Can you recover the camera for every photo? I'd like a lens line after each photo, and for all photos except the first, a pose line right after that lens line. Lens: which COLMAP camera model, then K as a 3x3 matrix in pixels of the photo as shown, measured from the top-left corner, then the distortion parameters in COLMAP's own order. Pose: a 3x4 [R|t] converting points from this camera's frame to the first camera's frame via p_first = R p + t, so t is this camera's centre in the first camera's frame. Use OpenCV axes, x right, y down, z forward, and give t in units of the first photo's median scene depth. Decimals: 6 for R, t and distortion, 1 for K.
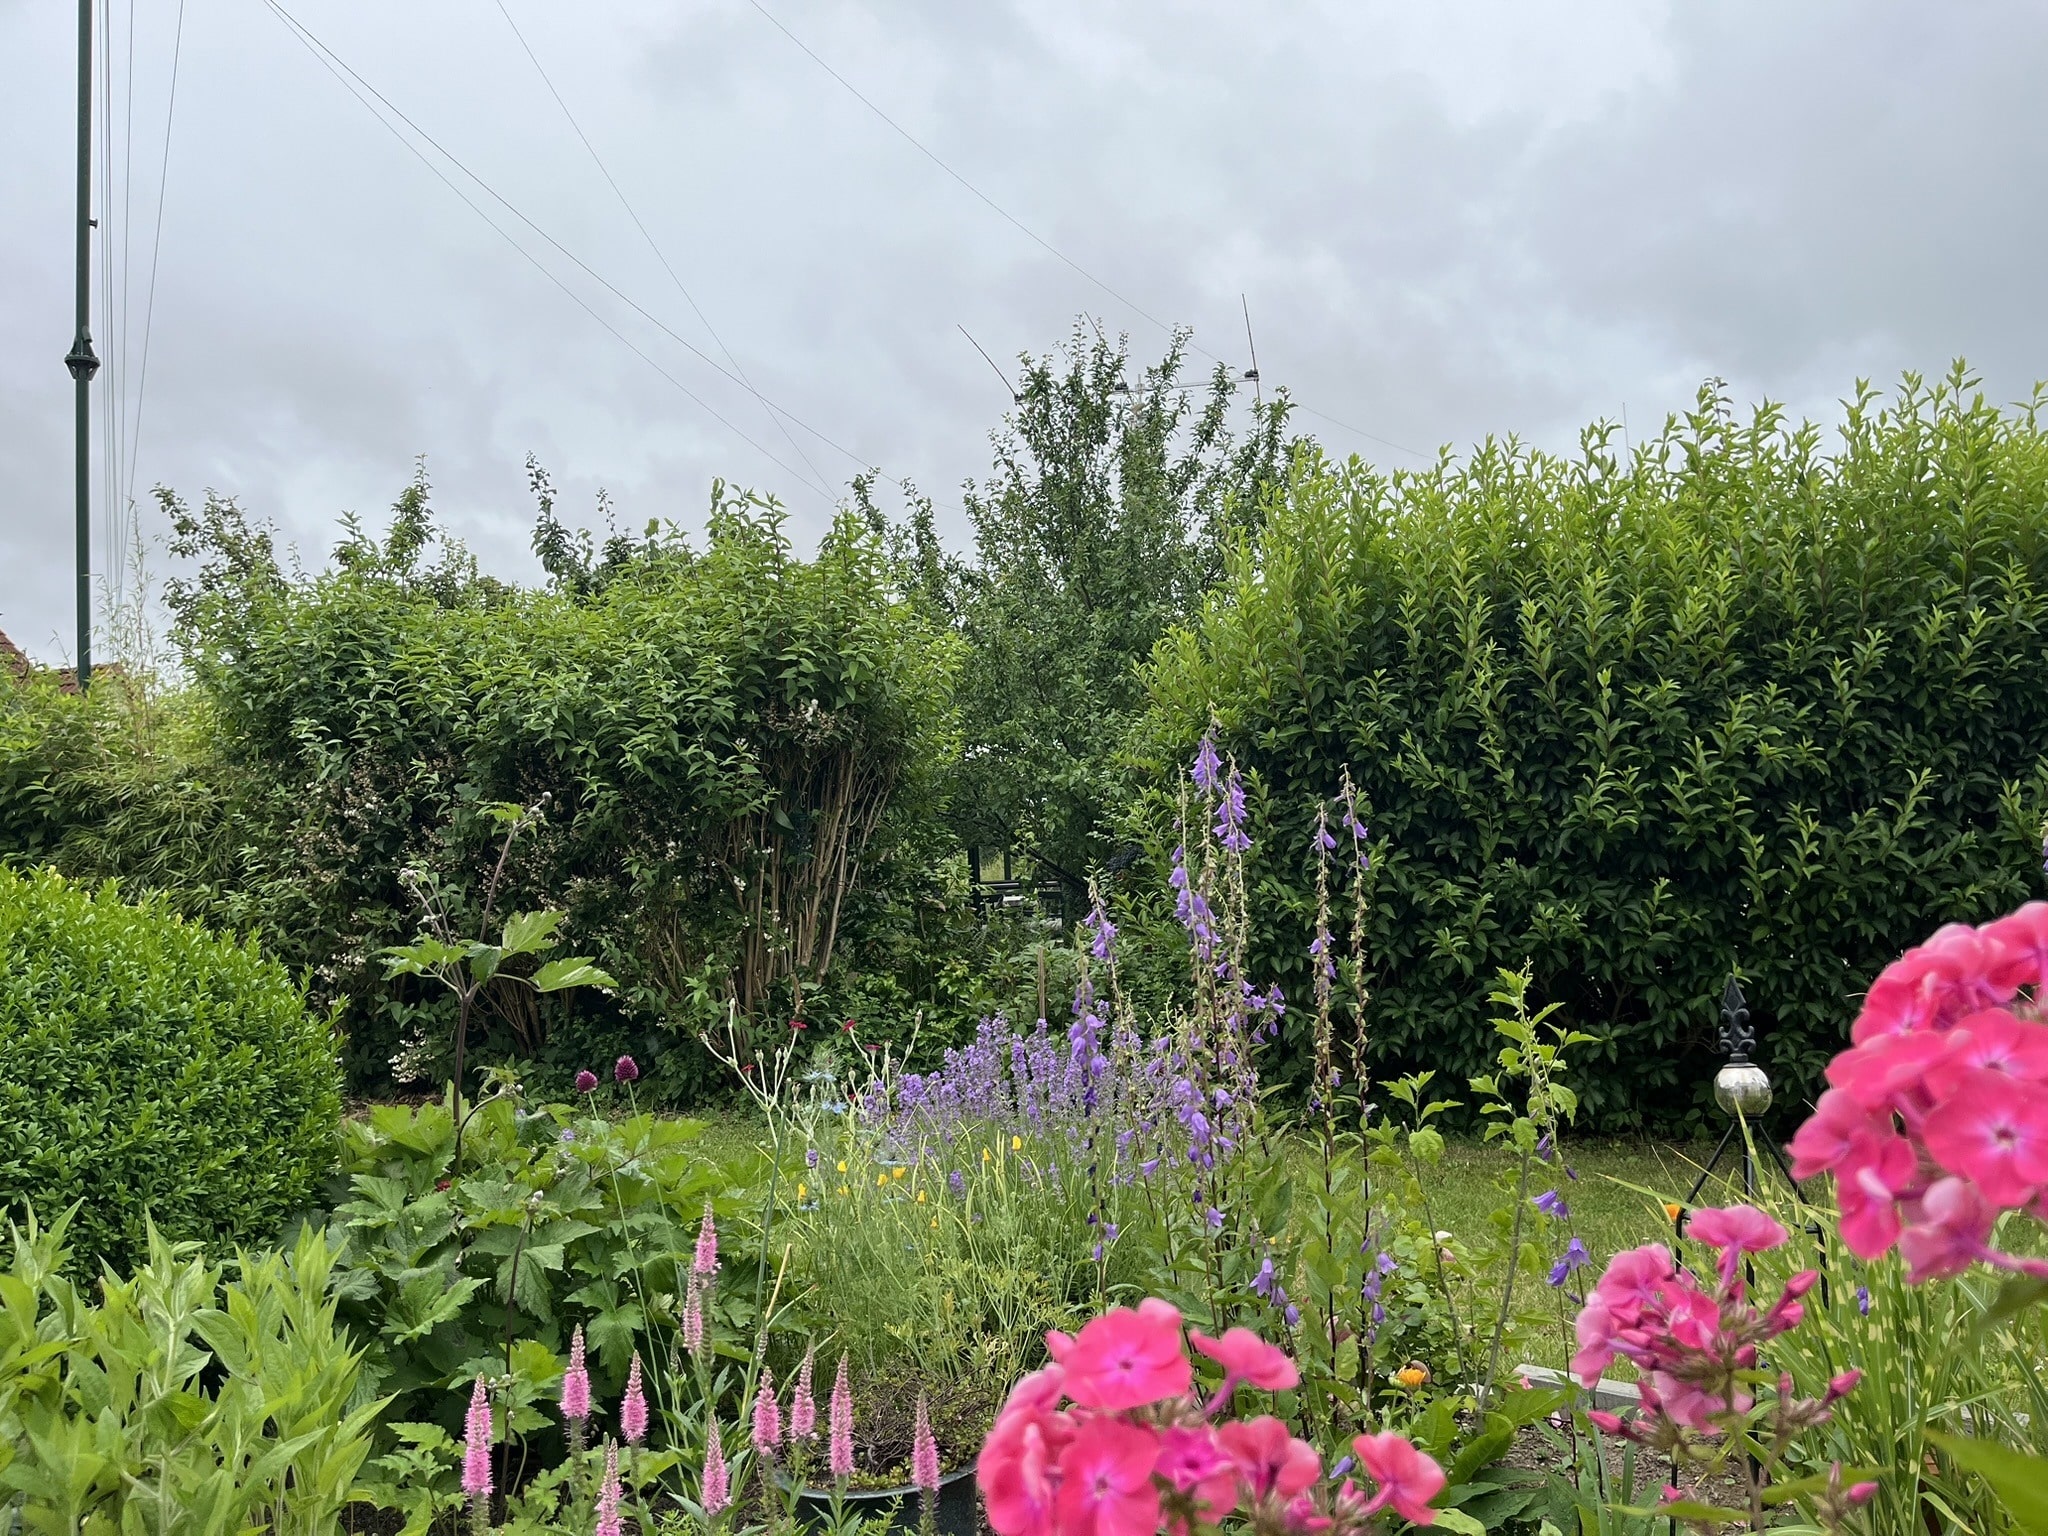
lens RADIAL K [[1552.2, 0, 1035.2], [0, 1552.2, 765.1], [0, 0, 1]] dist [0.040043, -0.081810]
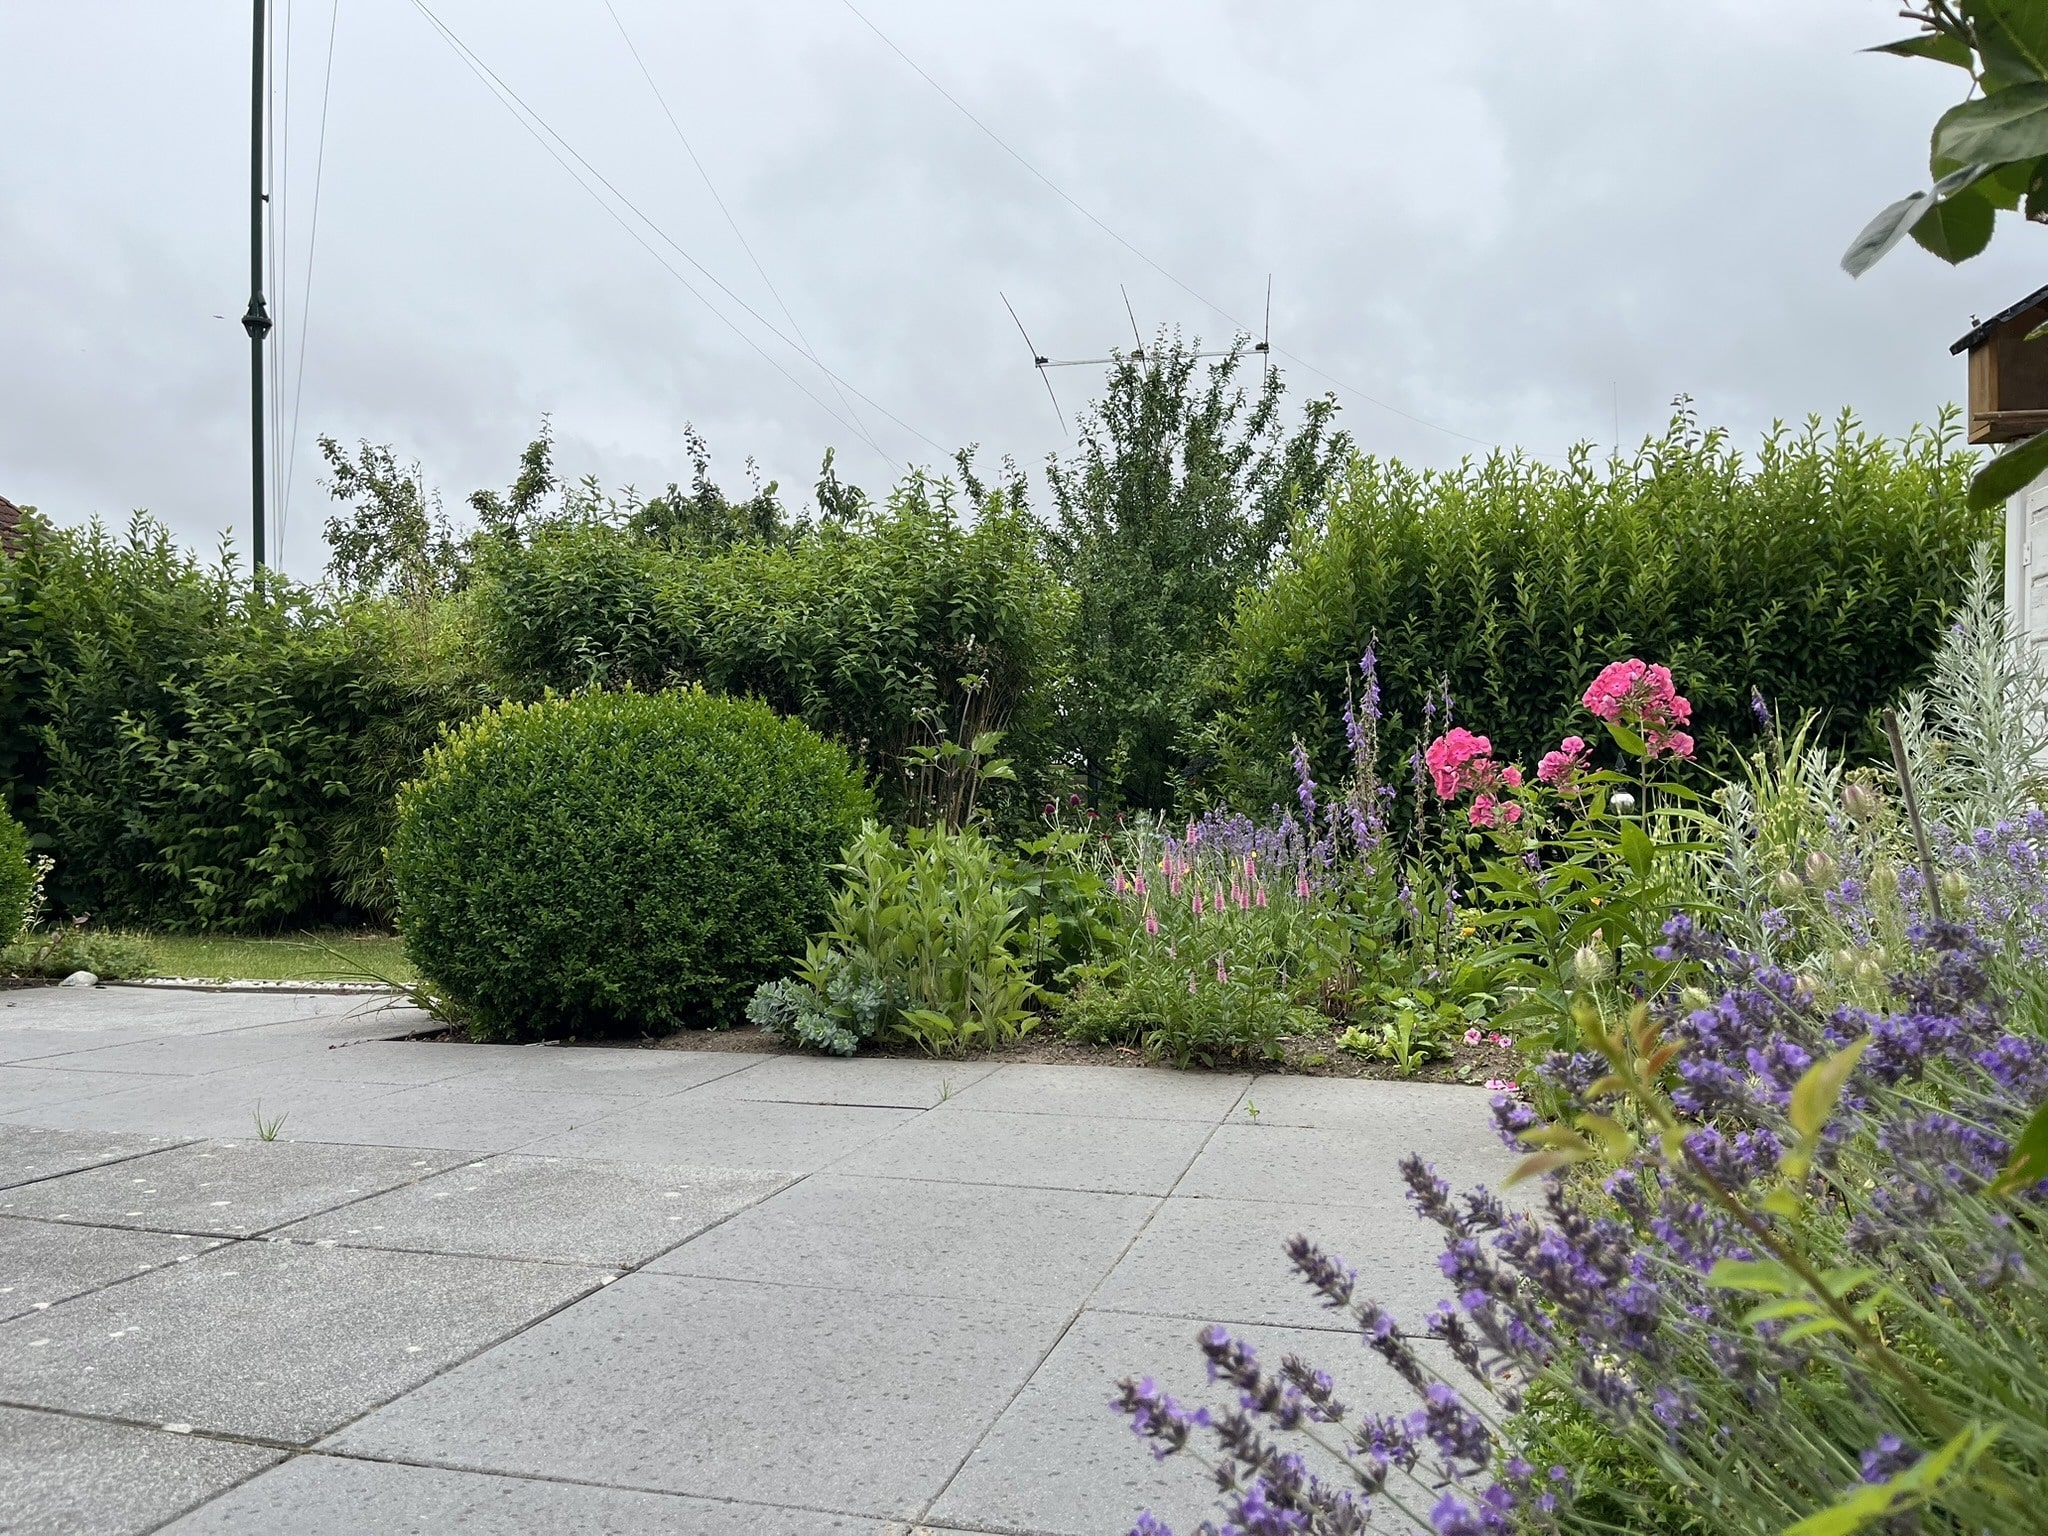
lens RADIAL K [[1552.2, 0, 1010.5], [0, 1552.2, 777.7], [0, 0, 1]] dist [0.040043, -0.081810]
pose [[0.999579, 0.028959, -0.001564, -0.107850], [-0.028880, 0.998871, 0.037712, 0.029412], [0.002654, -0.037651, 0.999287, -0.317439]]
